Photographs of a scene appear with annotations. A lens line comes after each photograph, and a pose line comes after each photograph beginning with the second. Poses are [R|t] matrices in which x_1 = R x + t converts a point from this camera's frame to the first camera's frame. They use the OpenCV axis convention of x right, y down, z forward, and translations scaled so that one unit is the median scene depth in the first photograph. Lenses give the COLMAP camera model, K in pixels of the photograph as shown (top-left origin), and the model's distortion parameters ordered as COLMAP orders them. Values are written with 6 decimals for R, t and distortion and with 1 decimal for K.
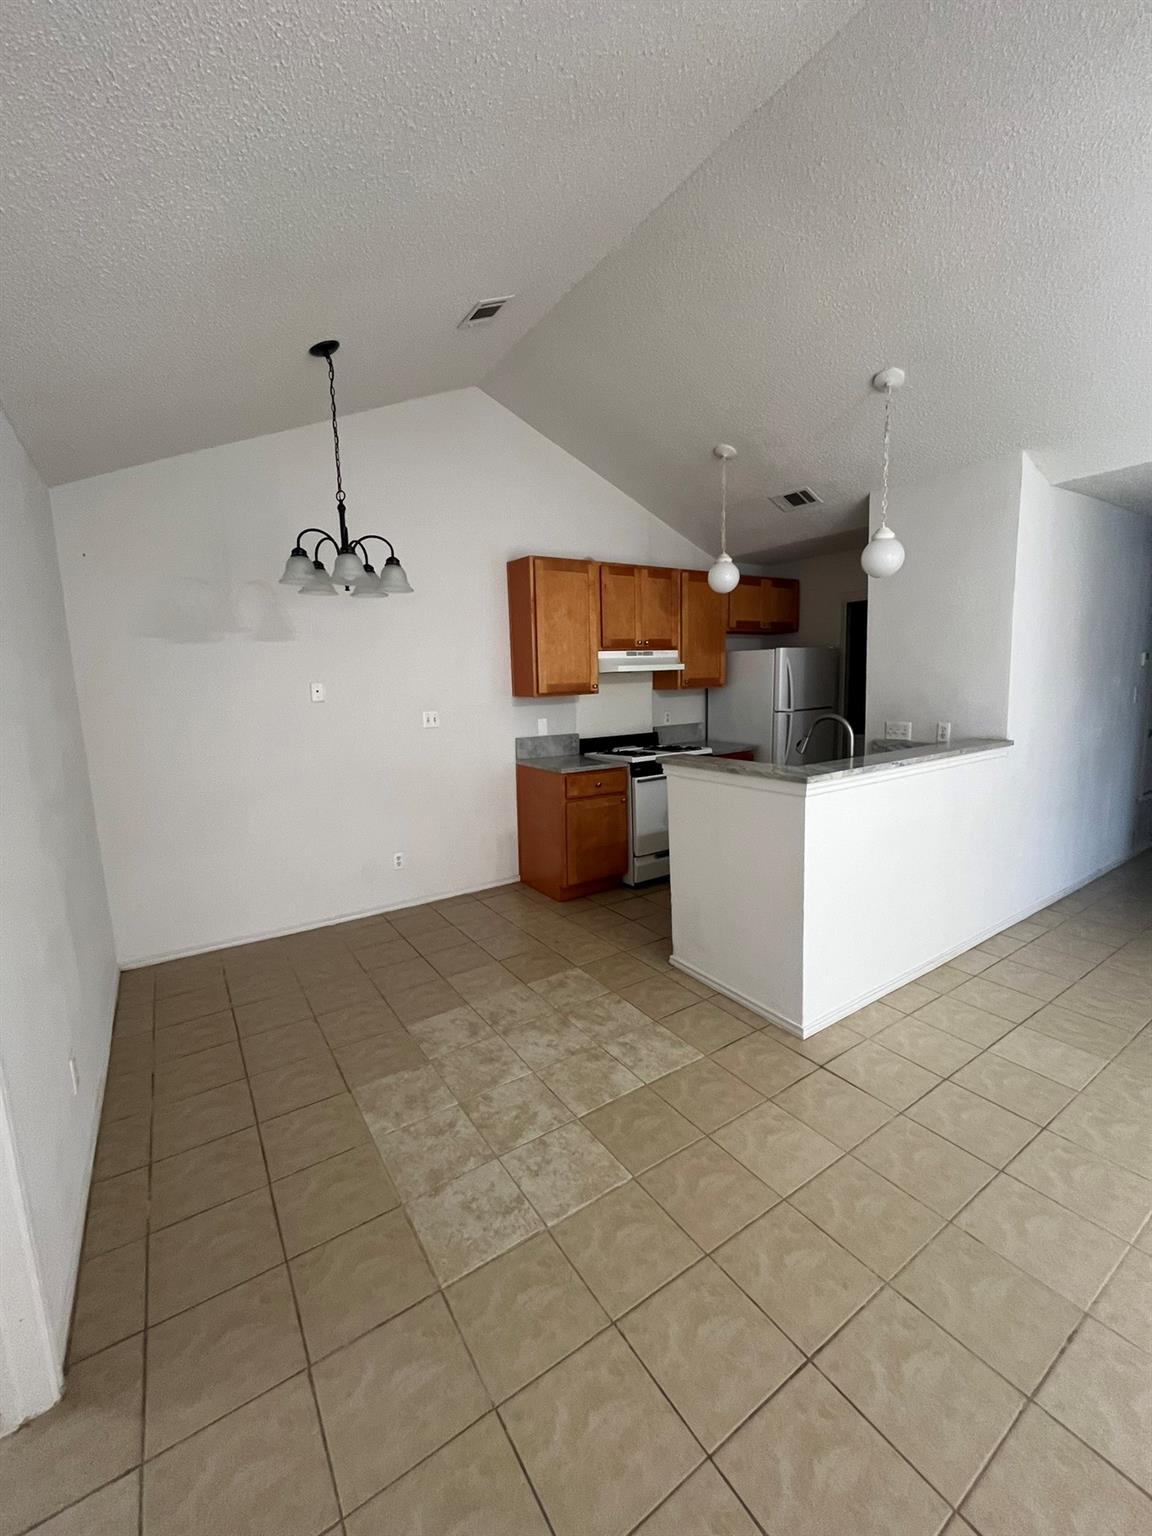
lens RADIAL K [[623.0, 0, 572.4], [0, 623.0, 761.1], [0, 0, 1]] dist [0.001686, -0.002094]
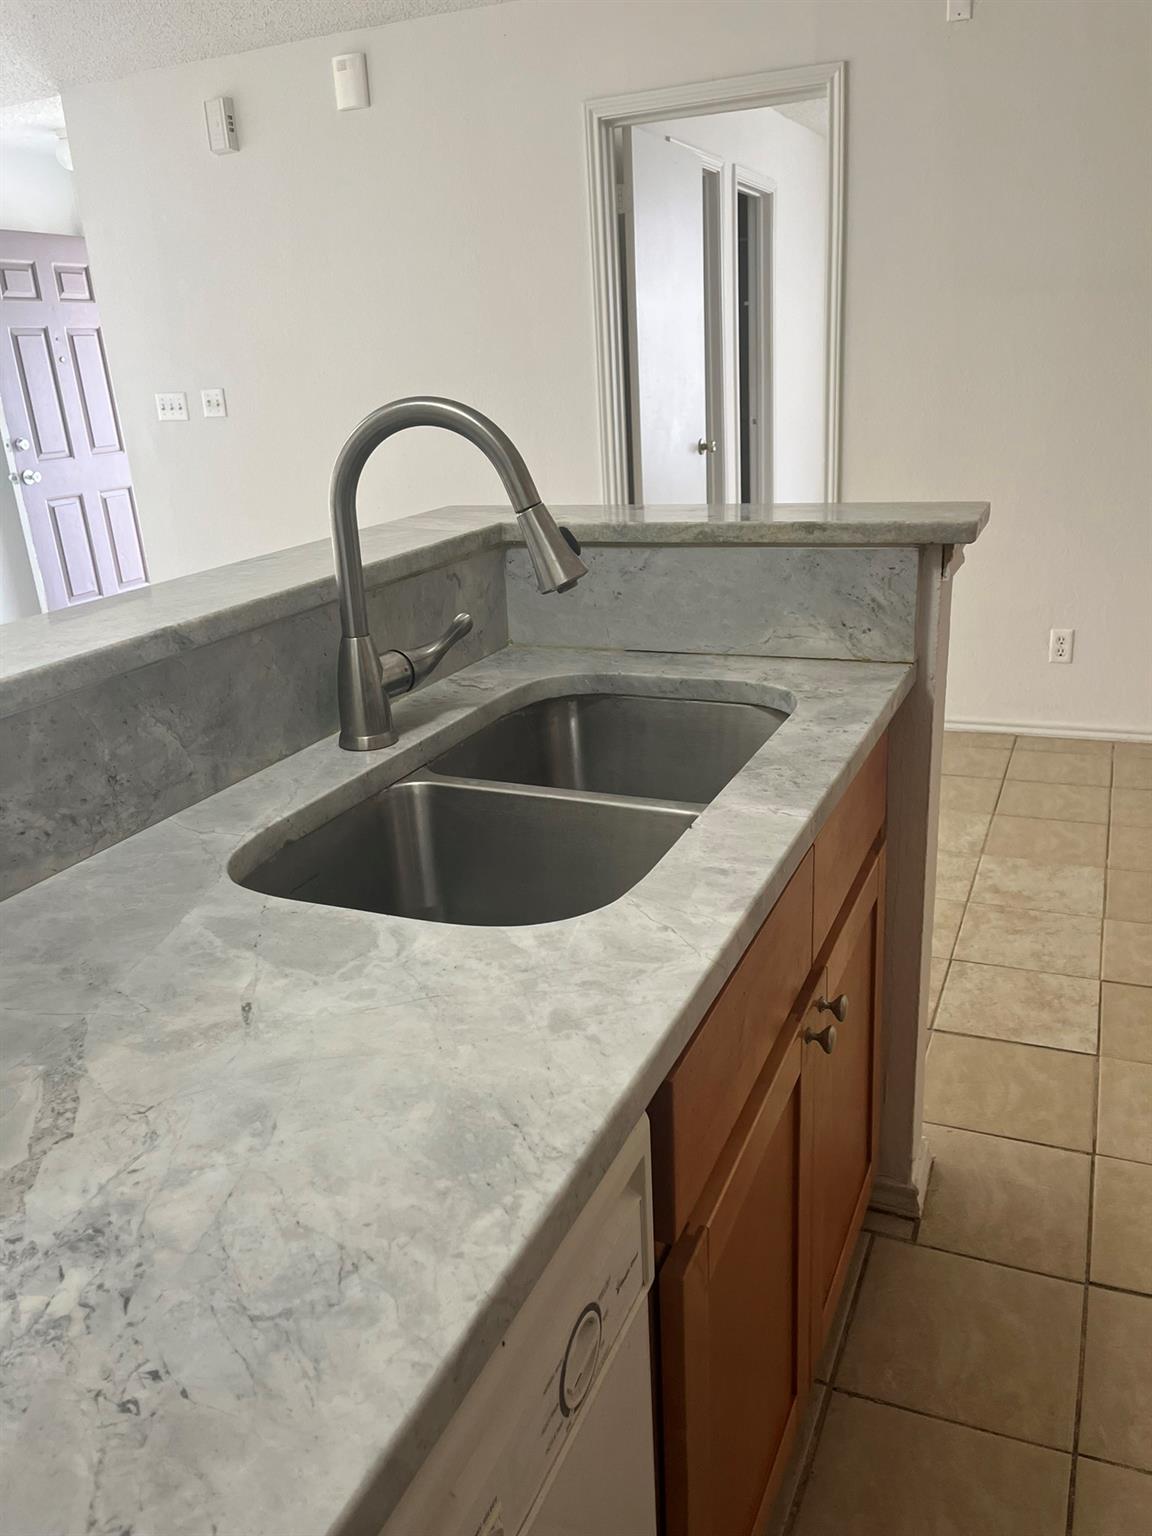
lens RADIAL K [[1162.5, 0, 581.4], [0, 1162.5, 792.7], [0, 0, 1]] dist [0.068851, -0.104141]
pose [[-0.838078, 0.259792, -0.479723, 0.438390], [0.010622, 0.886940, 0.461762, -0.103631], [0.545448, 0.381897, -0.746084, 1.018671]]
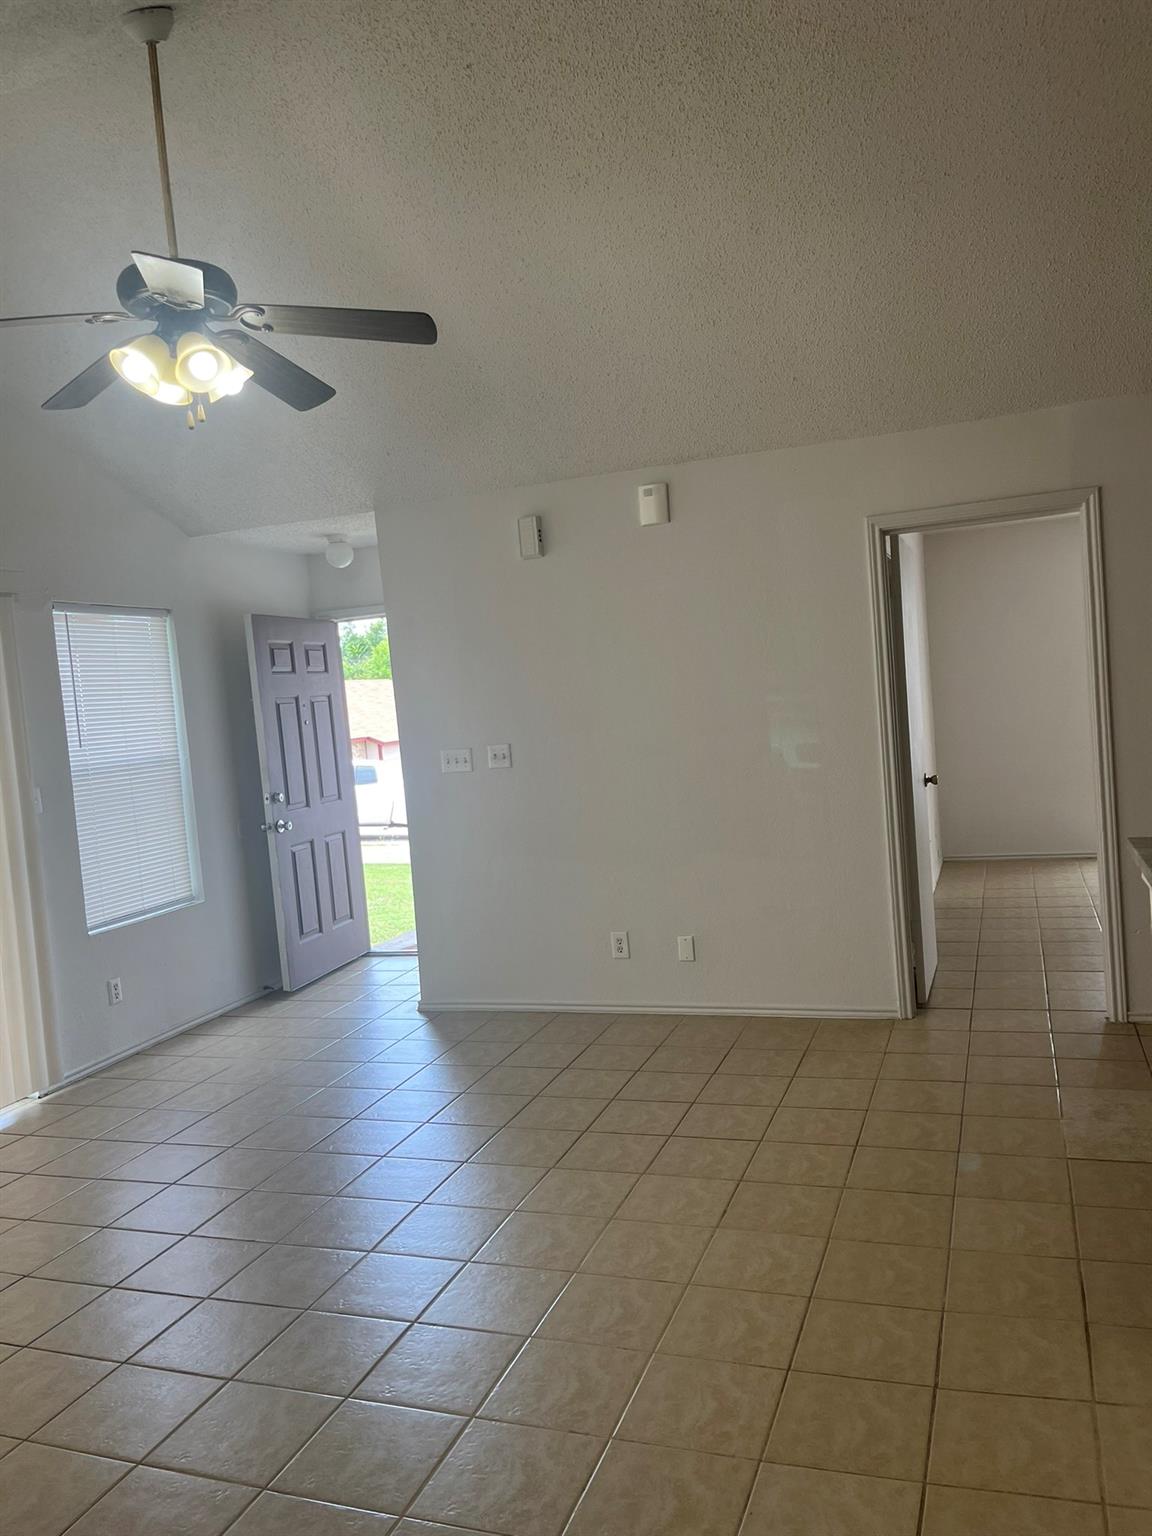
lens RADIAL K [[1162.5, 0, 584.1], [0, 1162.5, 770.3], [0, 0, 1]] dist [0.068851, -0.104141]
pose [[-0.798106, 0.132390, -0.587793, 0.786831], [0.026809, 0.982398, 0.184867, -0.136045], [0.601921, 0.131785, -0.787606, 0.881039]]
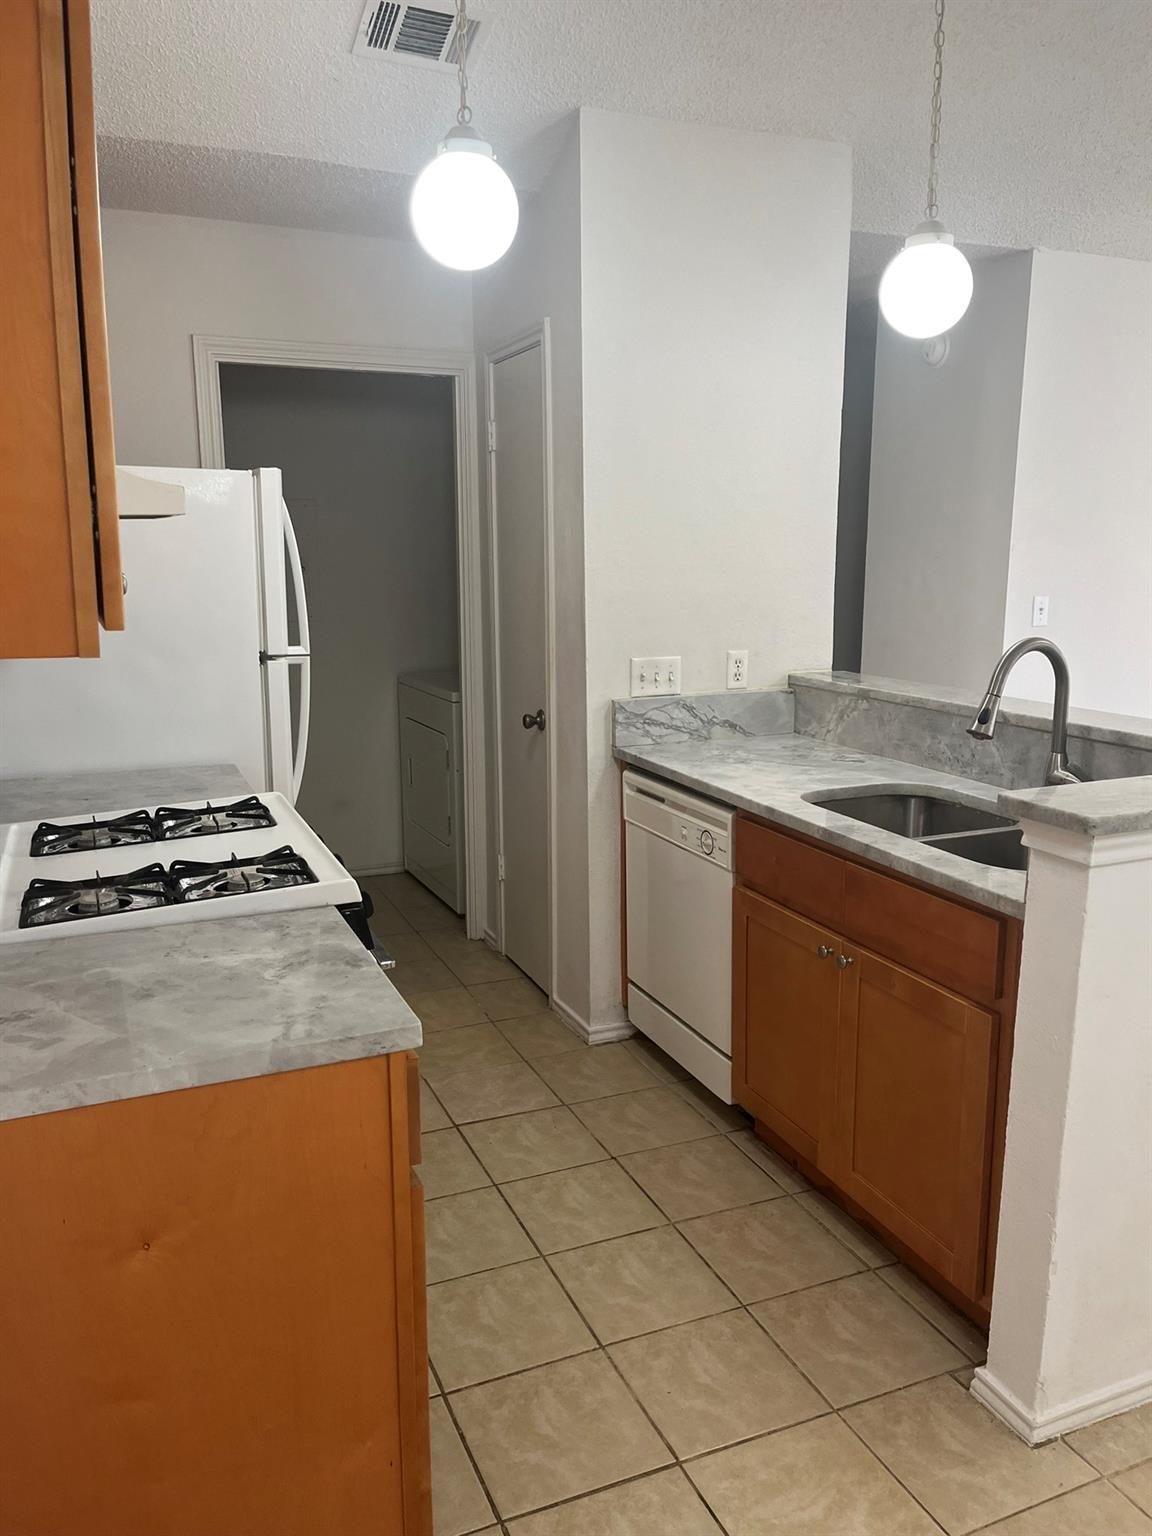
lens RADIAL K [[1162.5, 0, 597.3], [0, 1162.5, 763.1], [0, 0, 1]] dist [0.068851, -0.104141]
pose [[0.167296, -0.154347, 0.973750, -0.327827], [0.127166, 0.982797, 0.133933, -0.101809], [-0.977671, 0.101421, 0.184046, 0.849507]]
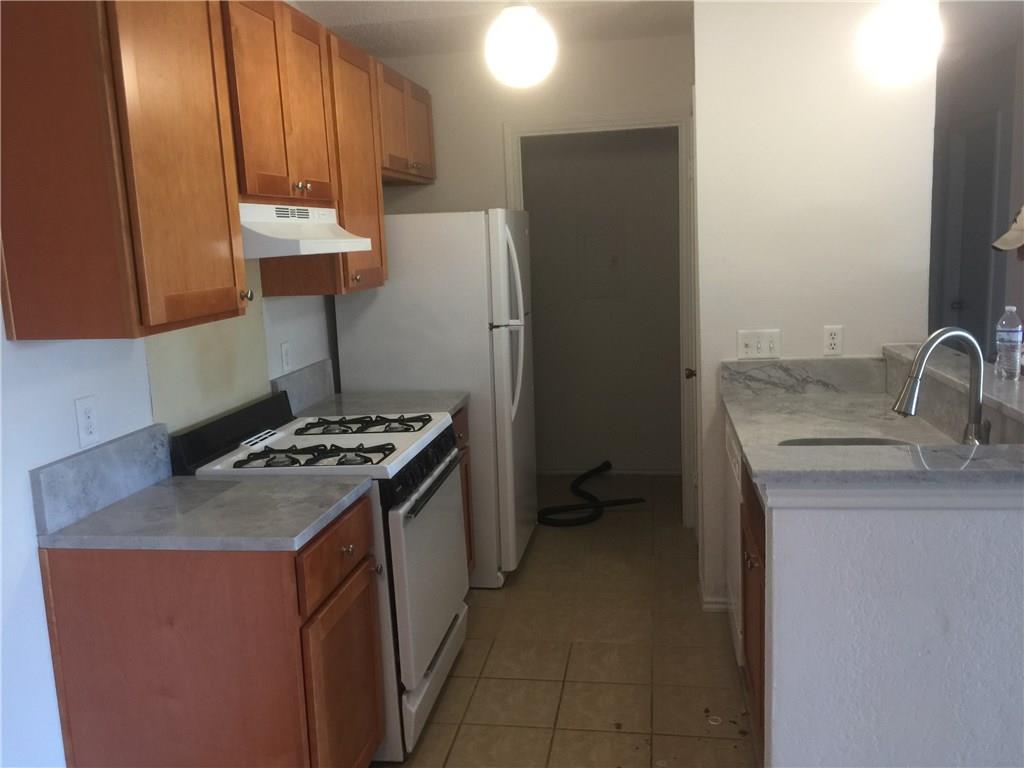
lens RADIAL K [[879.7, 0, 521.0], [0, 879.7, 390.3], [0, 0, 1]] dist [0.056523, -0.065948]
pose [[0.670267, -0.126562, 0.731248, -0.272948], [0.121806, 0.990749, 0.059828, -0.080601], [-0.732055, 0.048969, 0.679483, 0.551907]]
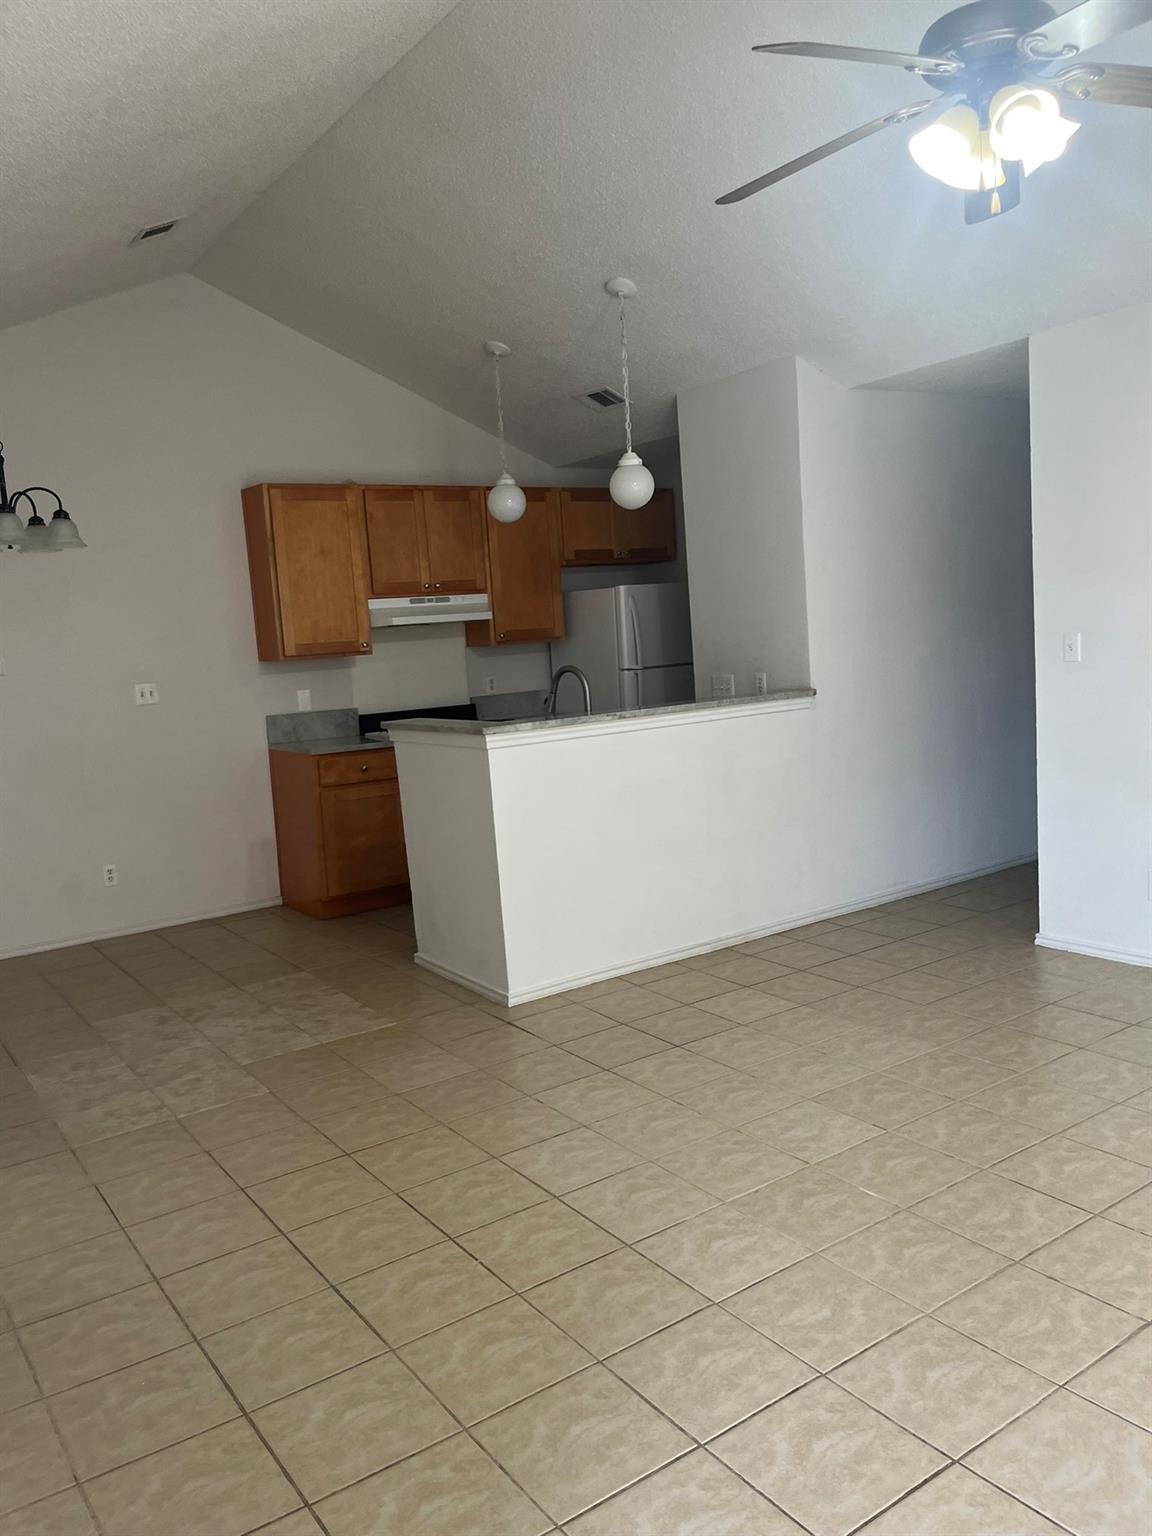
lens RADIAL K [[1162.5, 0, 563.4], [0, 1162.5, 769.2], [0, 0, 1]] dist [0.068851, -0.104141]
pose [[0.999142, -0.038936, 0.014128, 0.276126], [0.039144, 0.999125, -0.014743, 0.070897], [-0.013542, 0.015283, 0.999792, -0.487229]]
